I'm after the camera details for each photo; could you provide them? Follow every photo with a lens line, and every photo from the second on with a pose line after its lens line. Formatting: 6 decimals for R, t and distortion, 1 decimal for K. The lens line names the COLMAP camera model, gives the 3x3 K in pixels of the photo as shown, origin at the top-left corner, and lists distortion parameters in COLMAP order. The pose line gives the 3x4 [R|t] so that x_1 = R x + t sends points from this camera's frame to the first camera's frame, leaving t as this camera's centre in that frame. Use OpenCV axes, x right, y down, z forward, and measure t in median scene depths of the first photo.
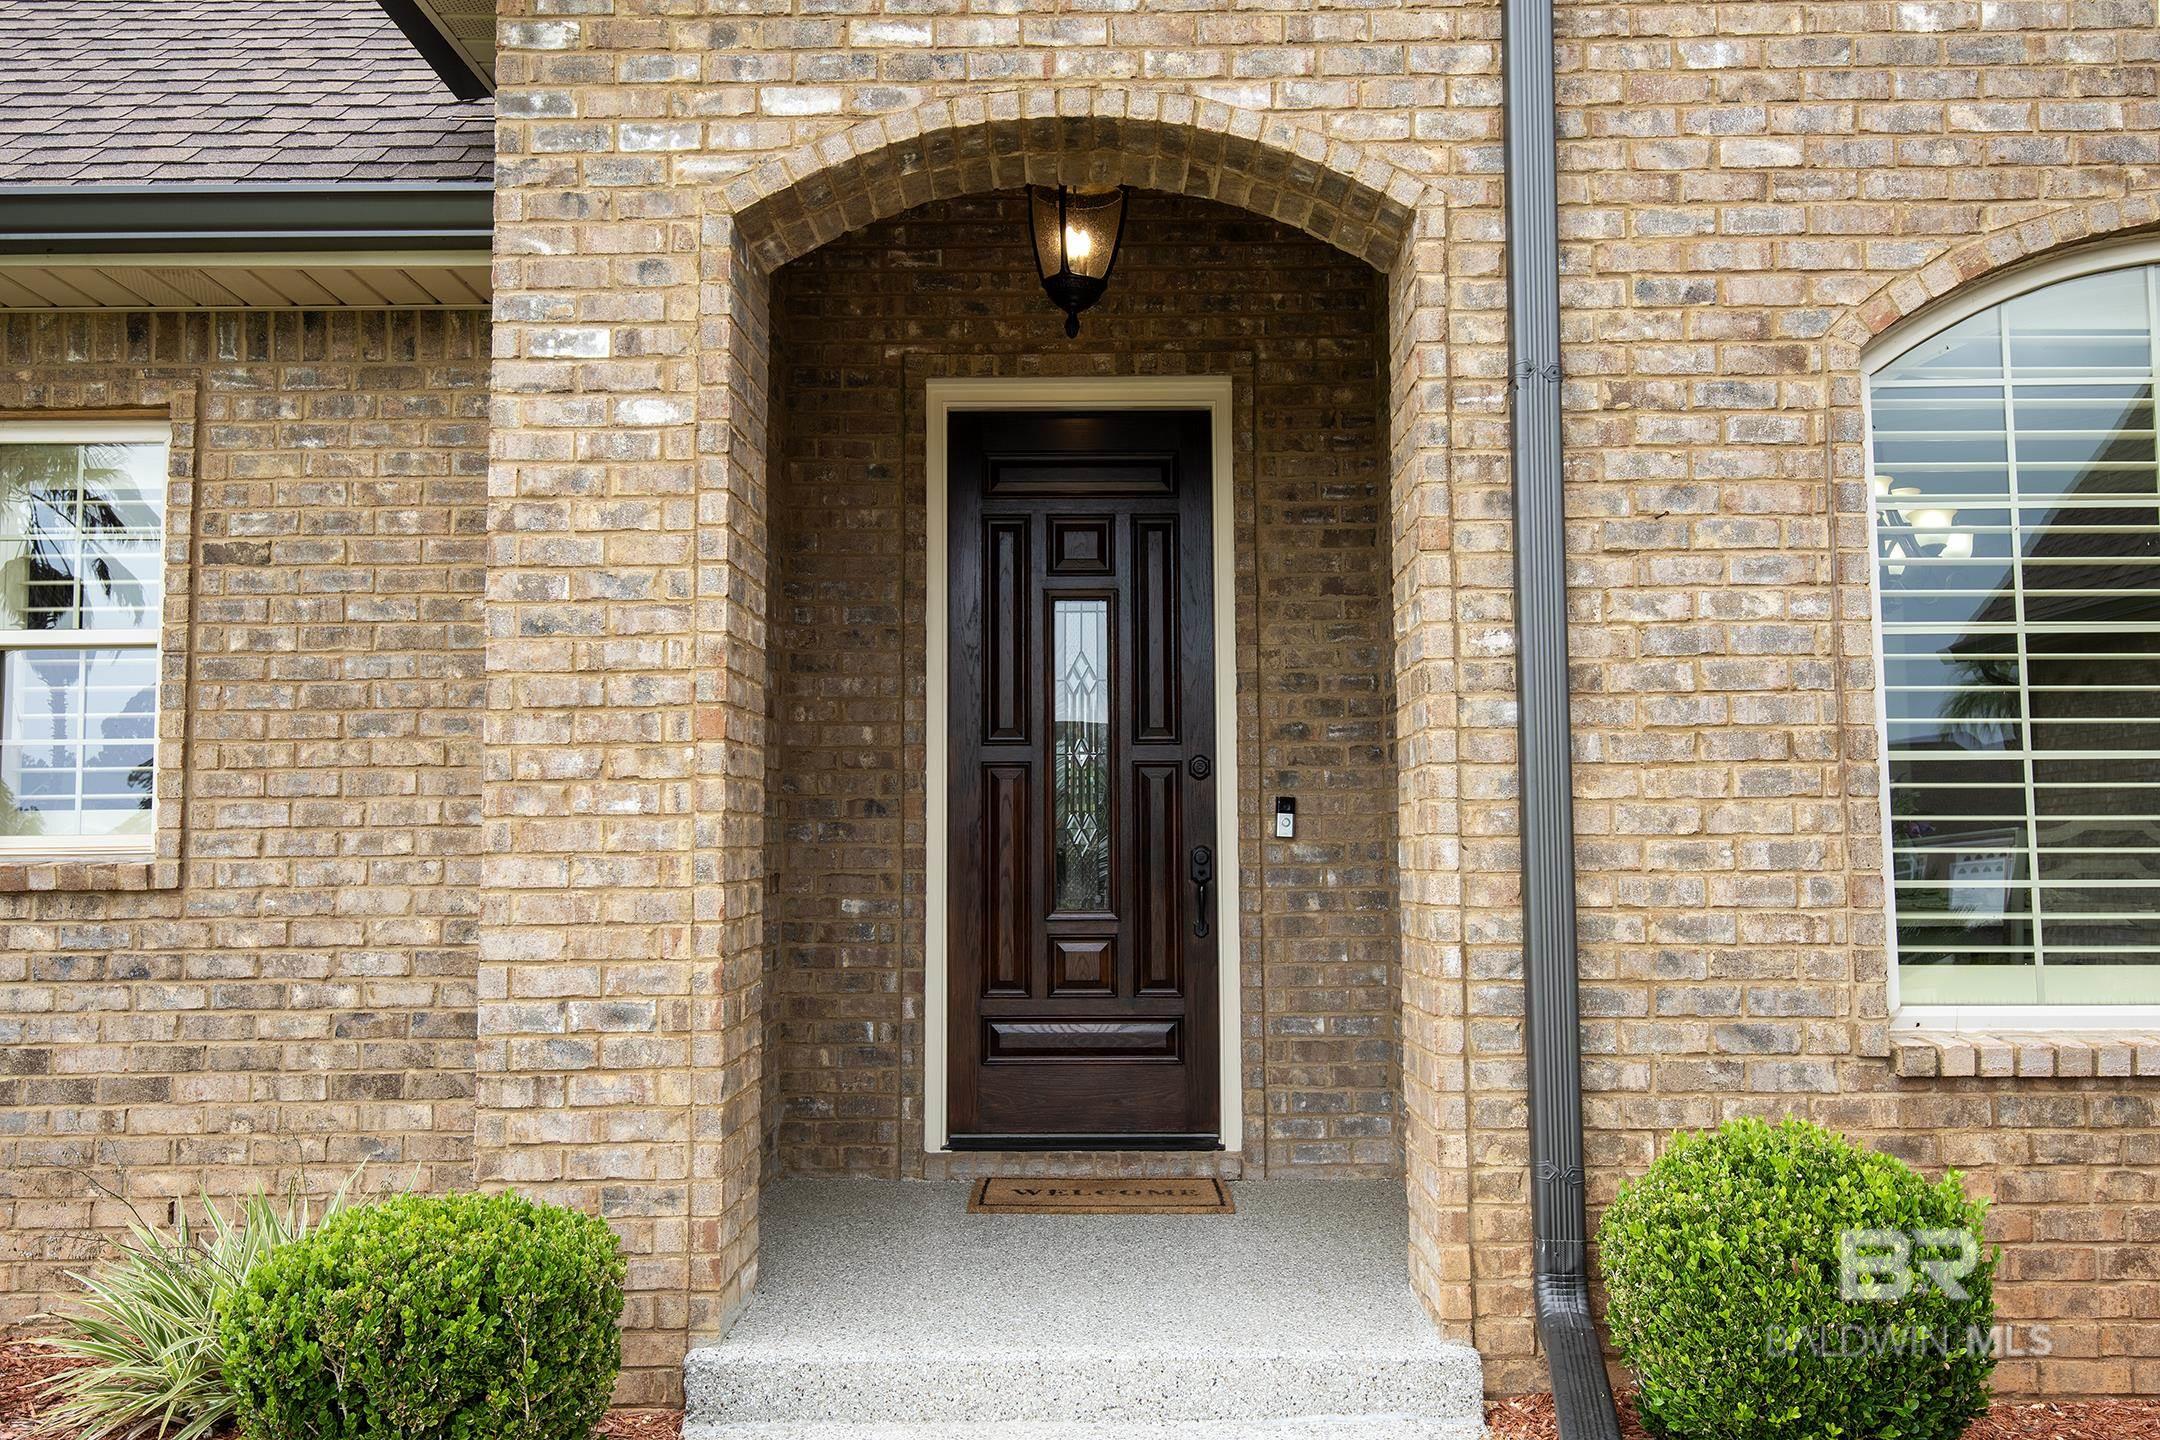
lens RADIAL K [[1636.3, 0, 1085.3], [0, 1636.3, 726.8], [0, 0, 1]] dist [0.015644, 0.005093]
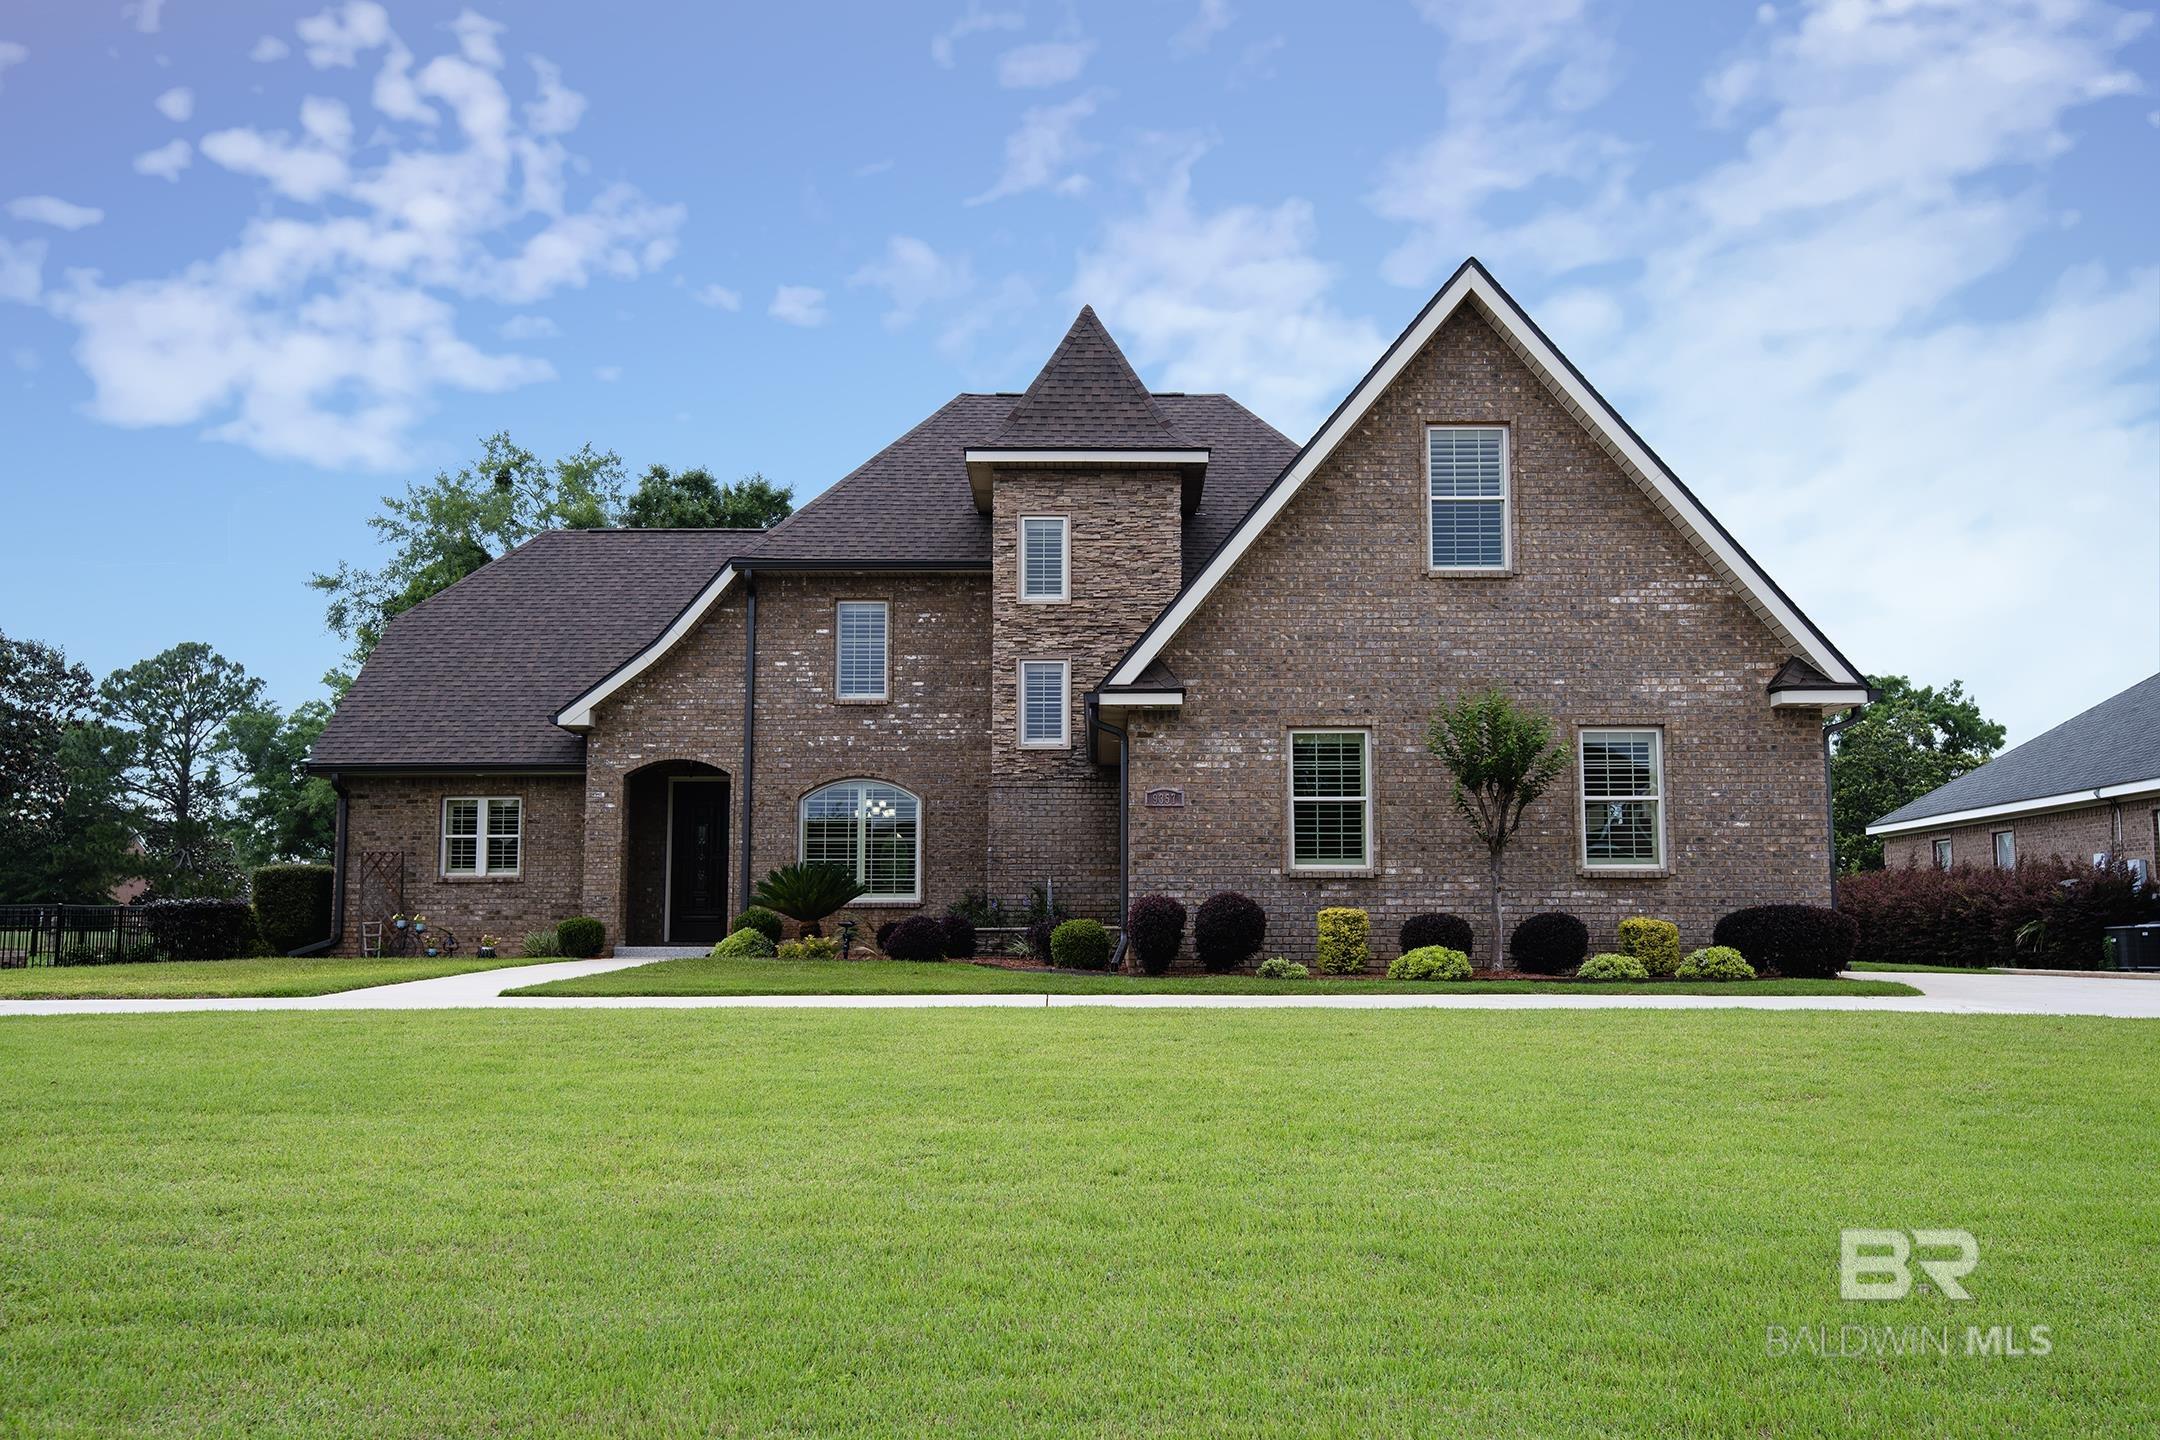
lens RADIAL K [[1956.5, 0, 1090.8], [0, 1956.5, 722.2], [0, 0, 1]] dist [0.031658, 0.000000]
pose [[0.999985, 0.005245, -0.001620, 1.610398], [-0.005307, 0.999136, -0.041214, -0.208873], [0.001402, 0.041222, 0.999149, -6.614372]]
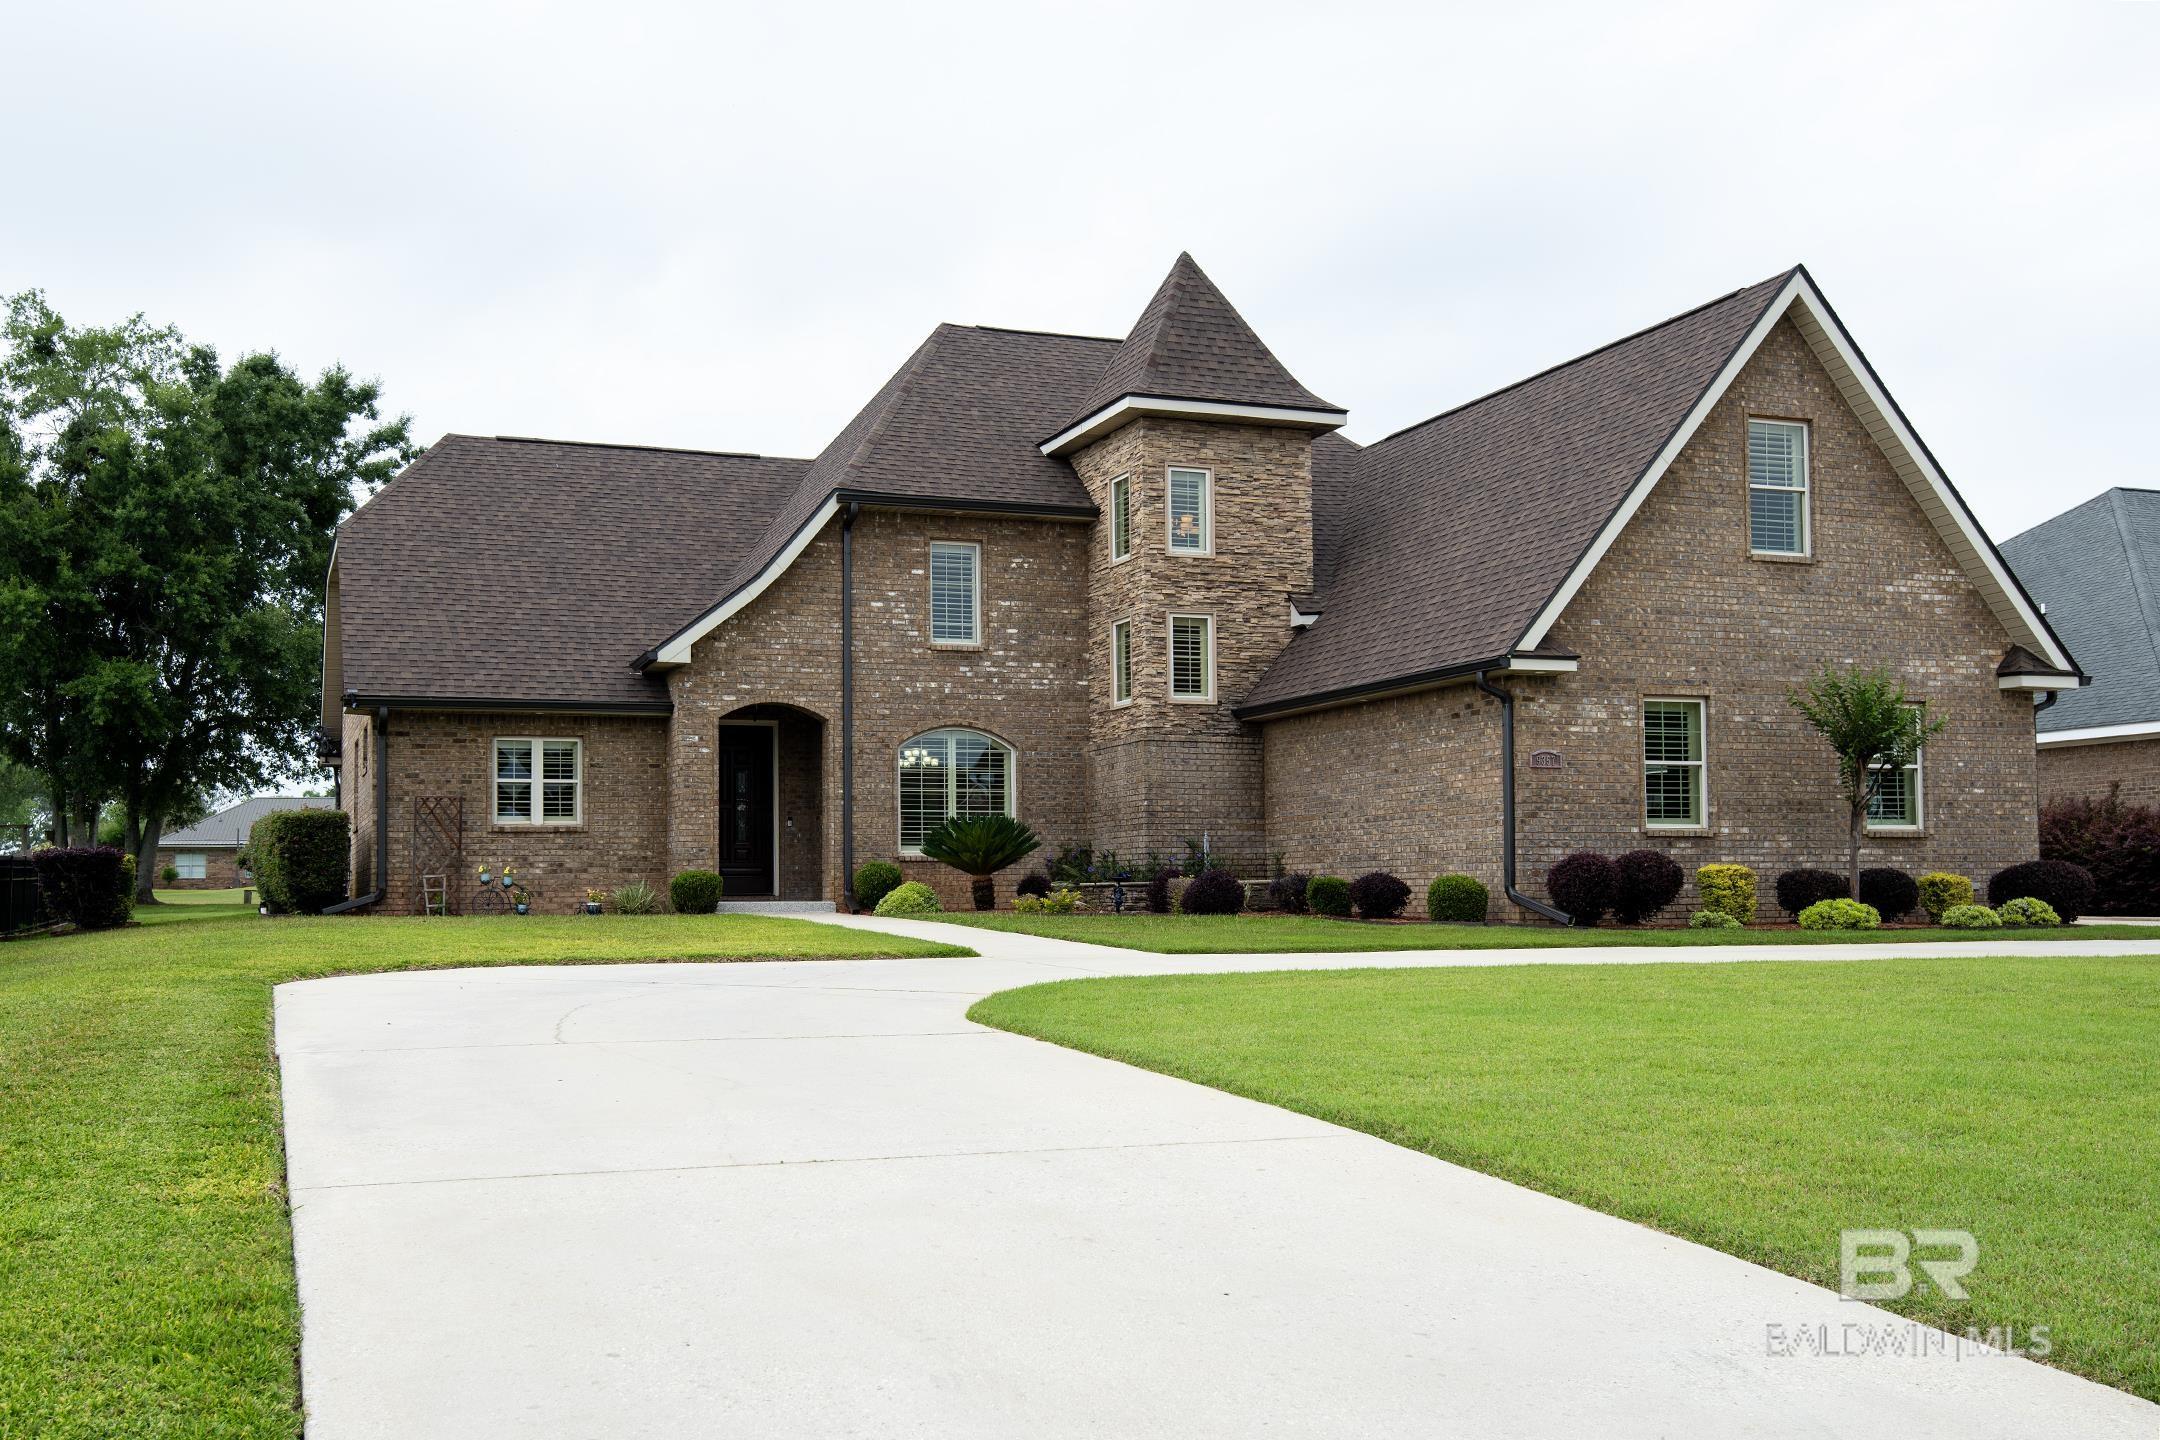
lens RADIAL K [[2045.4, 0, 956.6], [0, 2045.4, 803.1], [0, 0, 1]] dist [0.033644, 0.000000]
pose [[0.943104, 0.015202, 0.332151, -1.846904], [-0.024582, 0.999408, 0.024056, -0.199102], [-0.331589, -0.030853, 0.942919, -6.250953]]
